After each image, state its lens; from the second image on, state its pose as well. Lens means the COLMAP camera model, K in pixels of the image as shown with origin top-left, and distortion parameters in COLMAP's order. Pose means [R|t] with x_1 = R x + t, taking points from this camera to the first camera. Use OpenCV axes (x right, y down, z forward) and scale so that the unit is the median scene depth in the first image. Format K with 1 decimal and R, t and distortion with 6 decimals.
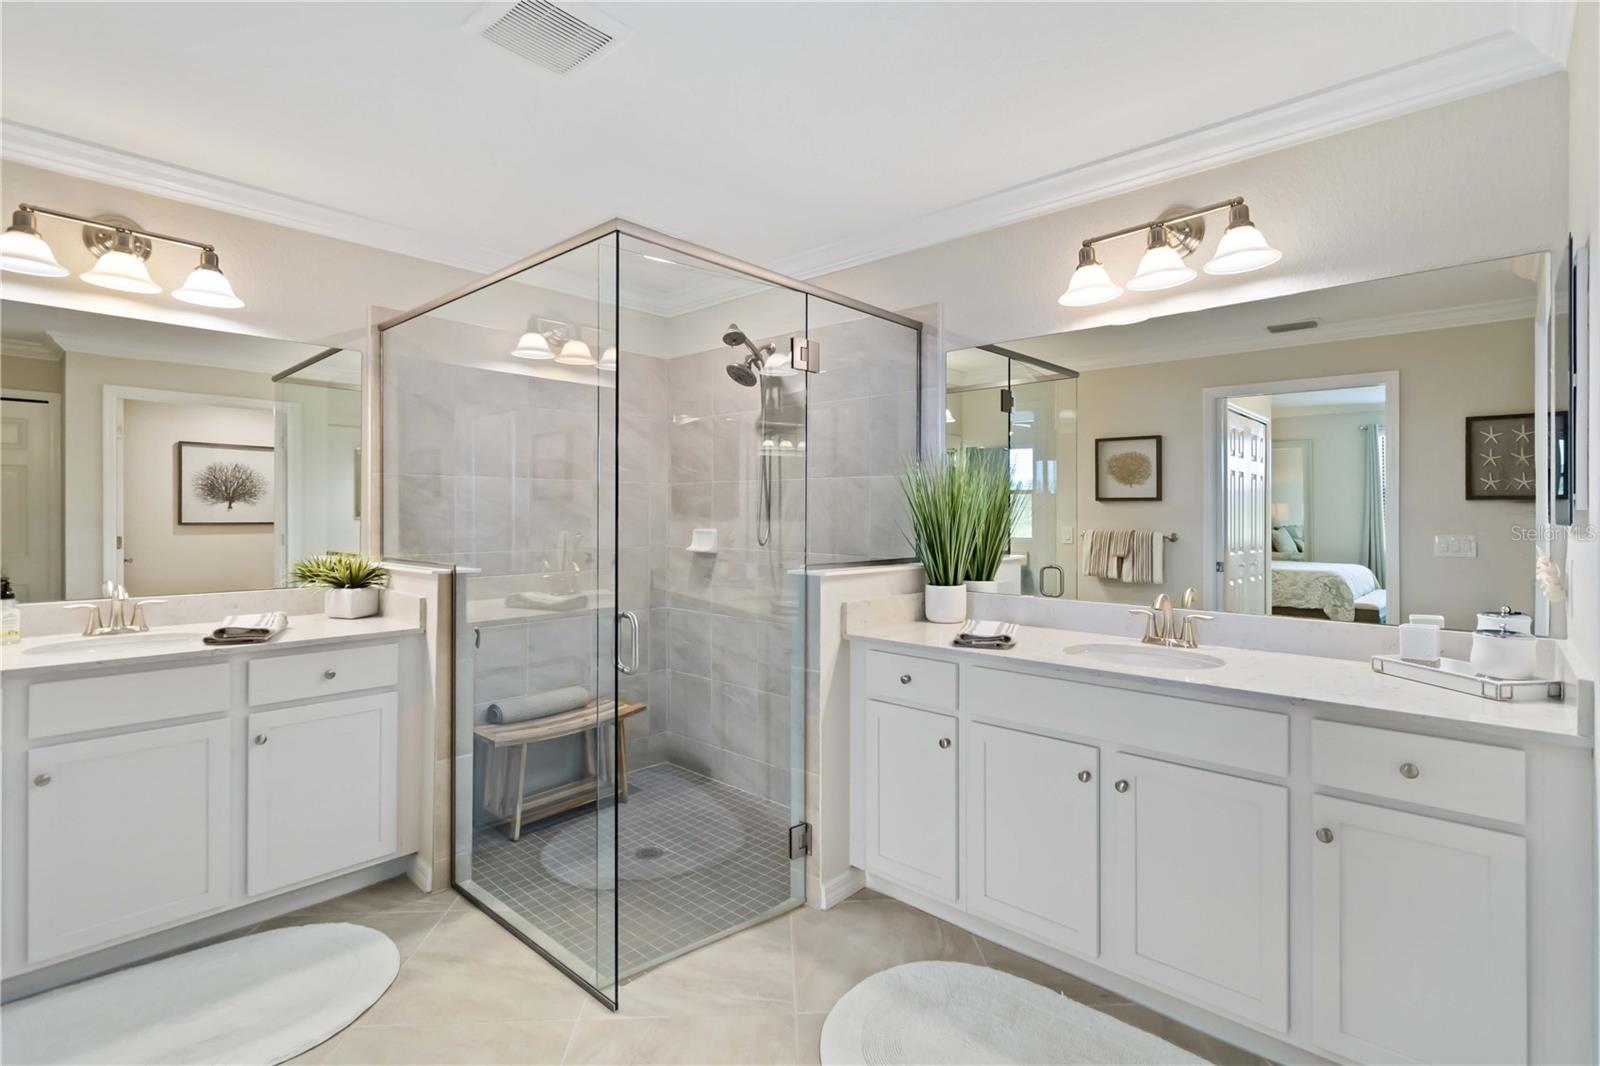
lens RADIAL K [[755.4, 0, 803.3], [0, 755.4, 515.6], [0, 0, 1]] dist [0.000795, -0.000424]
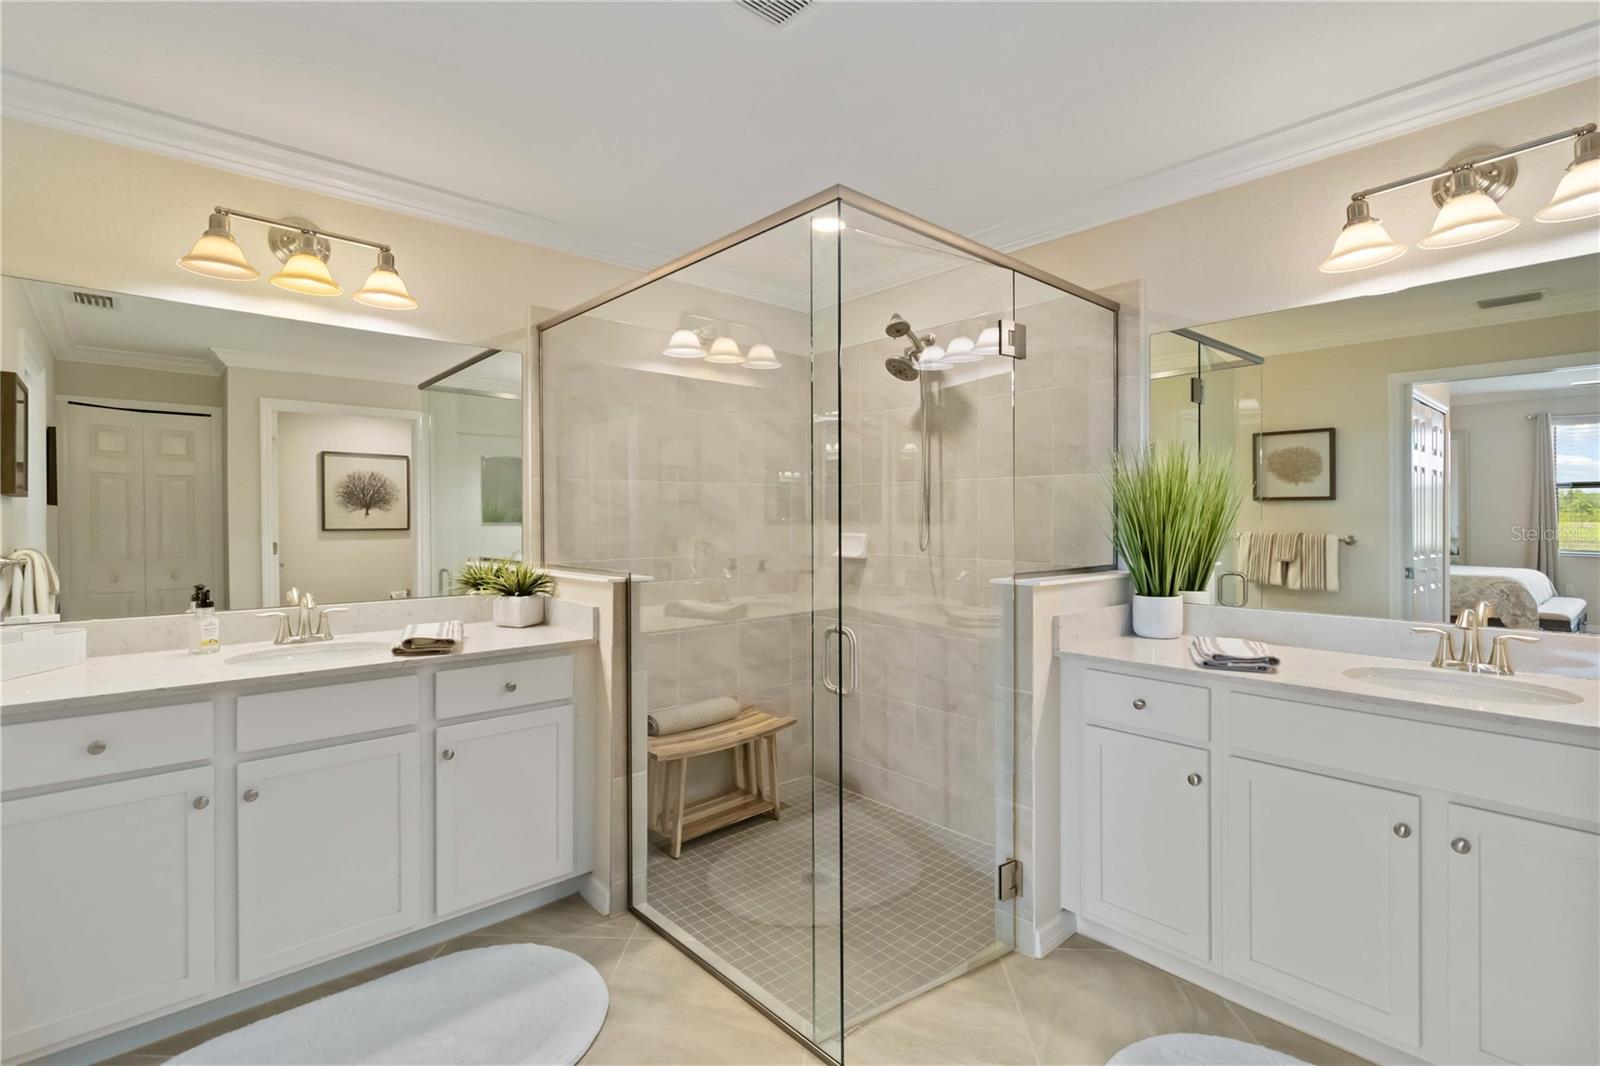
lens RADIAL K [[744.6, 0, 797.7], [0, 744.6, 523.2], [0, 0, 1]] dist [0.000626, 0.000796]
pose [[0.994849, -0.005146, -0.101239, -0.157699], [0.005749, 0.999967, 0.005665, -0.000928], [0.101207, -0.006218, 0.994846, 0.091423]]
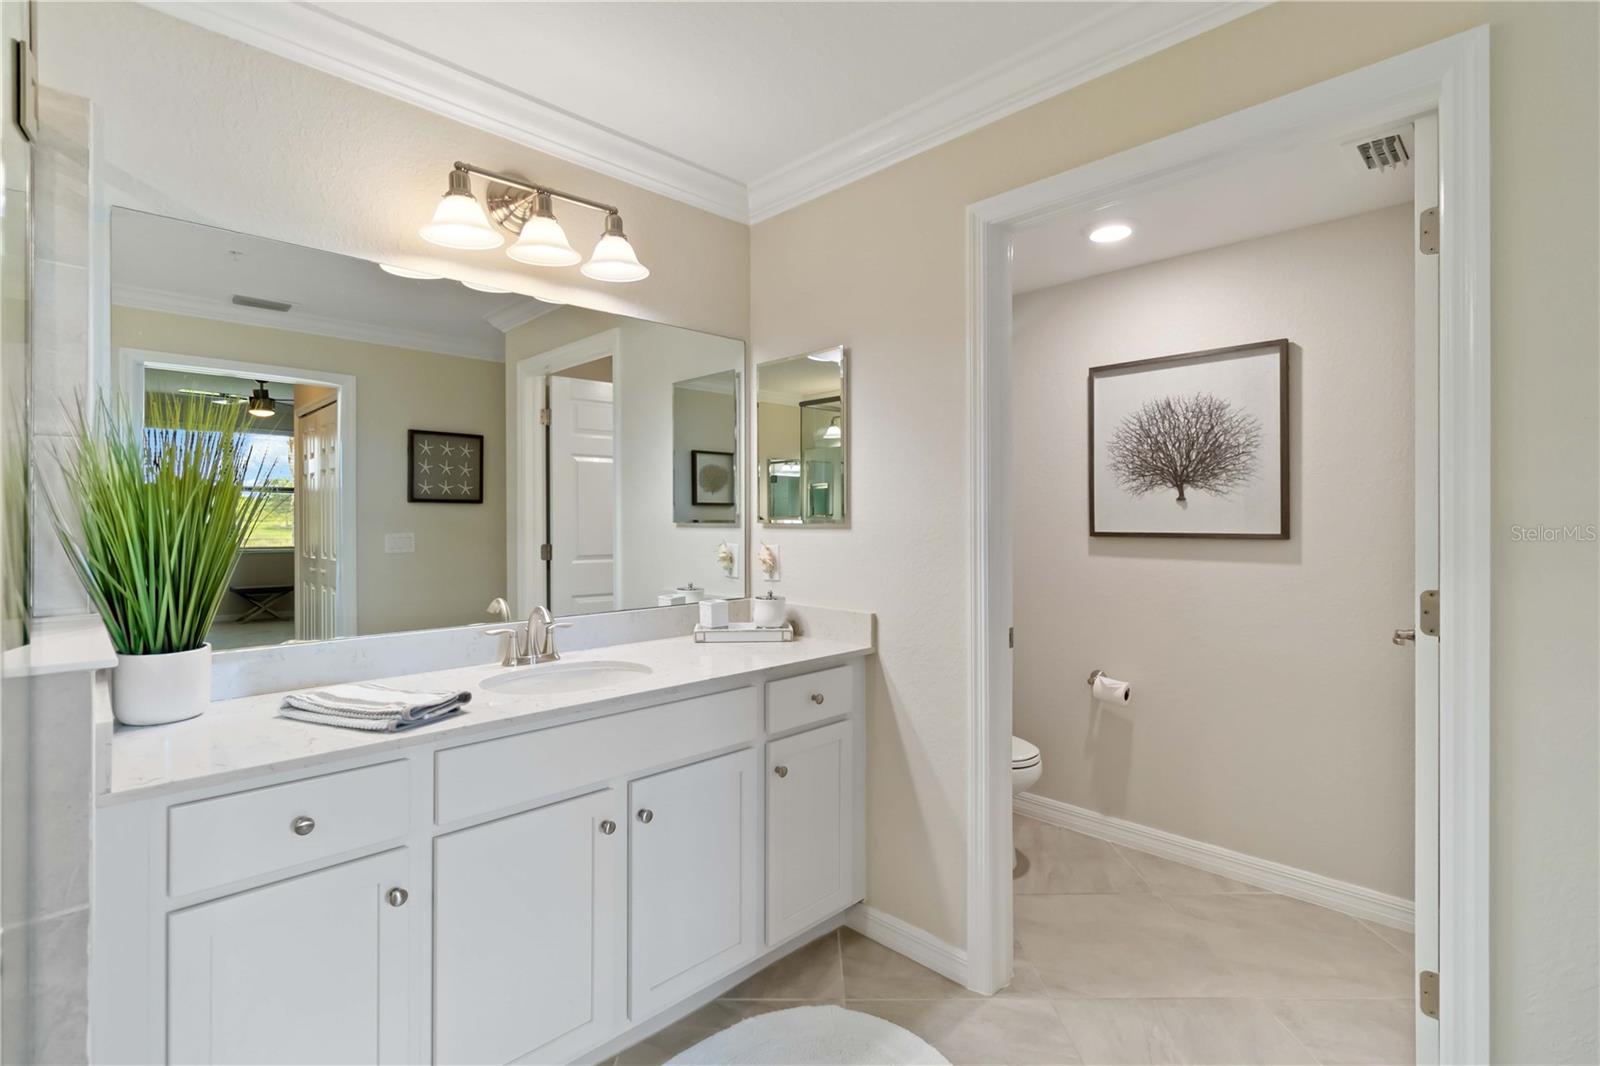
lens RADIAL K [[750.3, 0, 798.9], [0, 750.3, 514.2], [0, 0, 1]] dist [-0.001233, 0.004466]
pose [[0.053626, 0.000160, 0.998561, -0.349063], [0.000575, 1.000000, -0.000191, -0.003697], [-0.998561, 0.000584, 0.053626, 0.570727]]
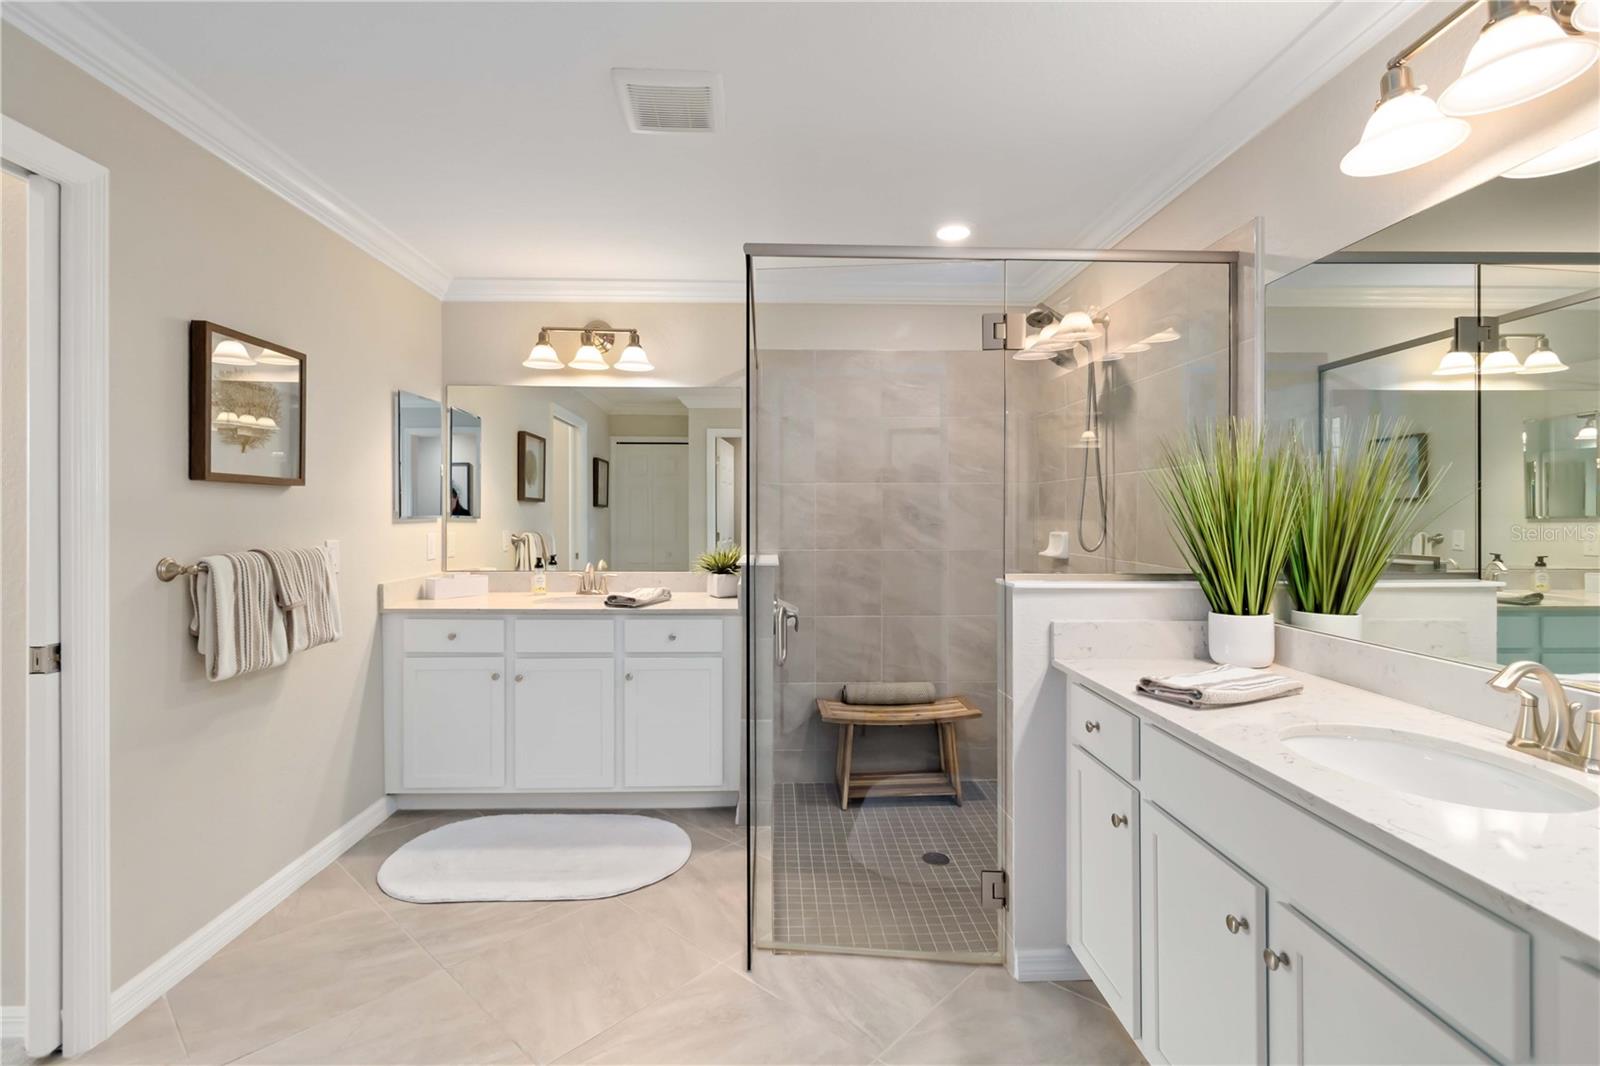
lens RADIAL K [[740.7, 0, 798.9], [0, 740.7, 519.3], [0, 0, 1]] dist [0.000534, 0.000951]
pose [[0.701055, 0.001322, -0.713106, 0.431769], [0.000974, 0.999996, 0.002811, -0.000316], [0.713107, -0.002665, 0.701051, 0.231317]]
